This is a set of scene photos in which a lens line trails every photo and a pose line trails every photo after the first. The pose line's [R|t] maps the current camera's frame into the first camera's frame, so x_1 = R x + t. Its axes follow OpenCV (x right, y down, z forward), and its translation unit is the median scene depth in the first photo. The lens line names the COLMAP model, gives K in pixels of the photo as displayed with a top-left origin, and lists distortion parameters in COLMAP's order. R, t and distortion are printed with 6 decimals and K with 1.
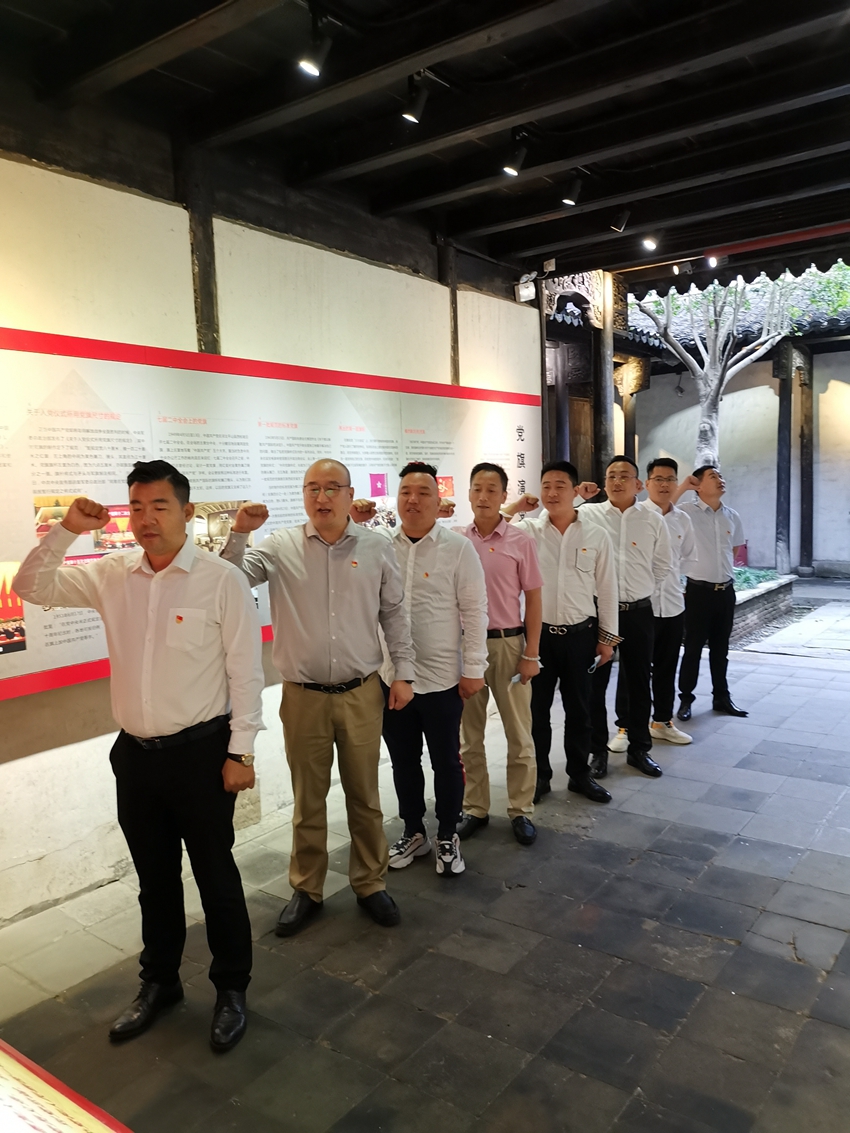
lens RADIAL K [[901.5, 0, 425.0], [0, 901.5, 566.5], [0, 0, 1]] dist [0.008020, -0.008217]
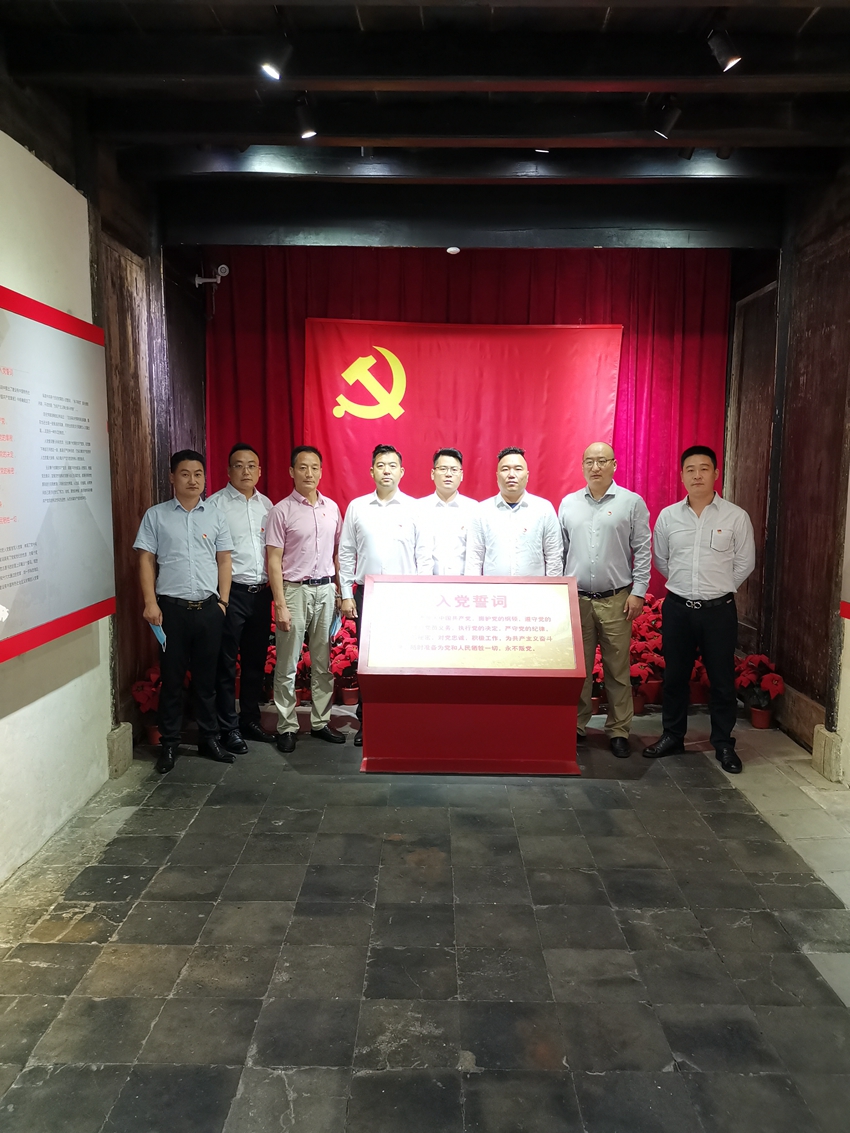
lens RADIAL K [[901.5, 0, 425.0], [0, 901.5, 566.5], [0, 0, 1]] dist [0.008020, -0.008217]
pose [[-0.819028, 0.092208, -0.566295, 0.560672], [-0.029381, 0.978966, 0.201895, -0.132558], [0.573001, 0.181996, -0.799092, 1.270160]]
